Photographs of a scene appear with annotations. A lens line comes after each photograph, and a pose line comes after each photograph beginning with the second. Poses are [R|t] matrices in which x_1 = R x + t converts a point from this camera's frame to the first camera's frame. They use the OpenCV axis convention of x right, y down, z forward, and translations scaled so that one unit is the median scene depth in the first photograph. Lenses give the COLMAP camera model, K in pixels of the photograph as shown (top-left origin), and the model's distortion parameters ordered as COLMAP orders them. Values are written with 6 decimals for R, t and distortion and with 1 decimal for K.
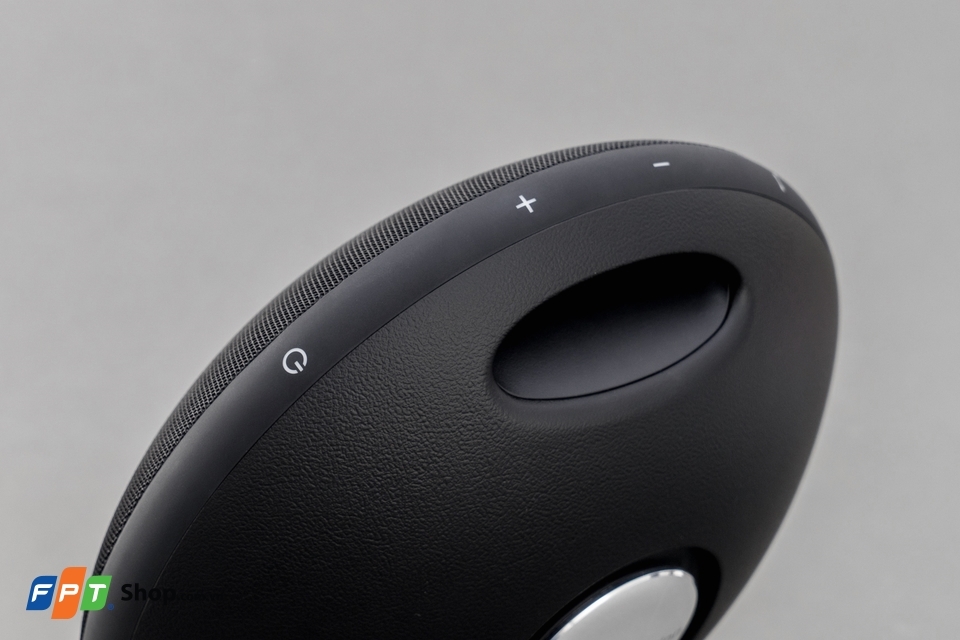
lens RADIAL K [[2150.5, 0, 479.6], [0, 2150.5, 320.9], [0, 0, 1]] dist [0.060796, 0.000000]
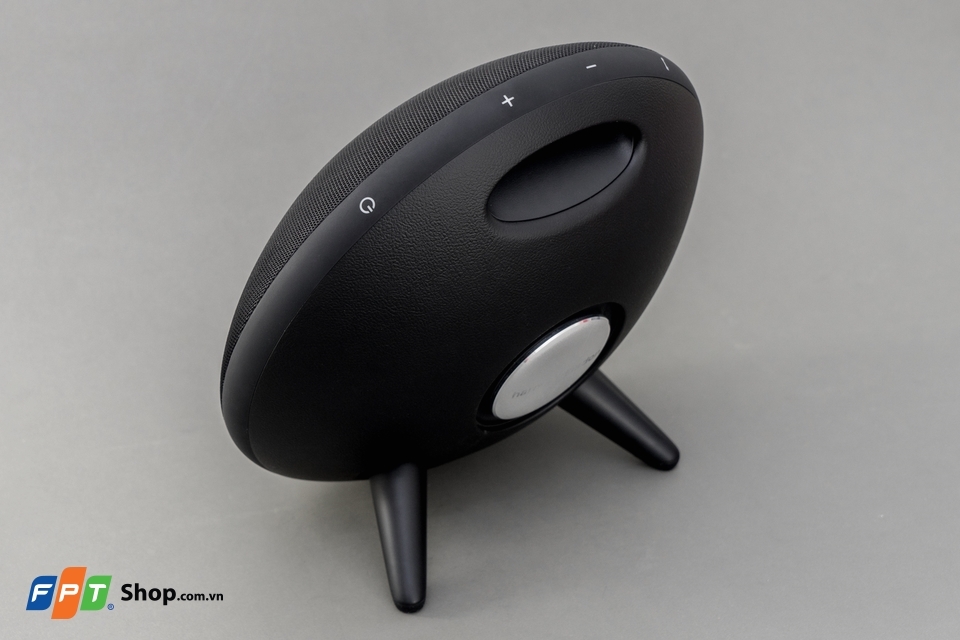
lens RADIAL K [[2150.5, 0, 480.4], [0, 2150.5, 319.6], [0, 0, 1]] dist [0.060796, 0.000000]
pose [[0.998400, -0.018725, 0.053361, -0.087399], [0.009251, 0.984958, 0.172546, -0.171437], [-0.055789, -0.171776, 0.983555, -0.594927]]
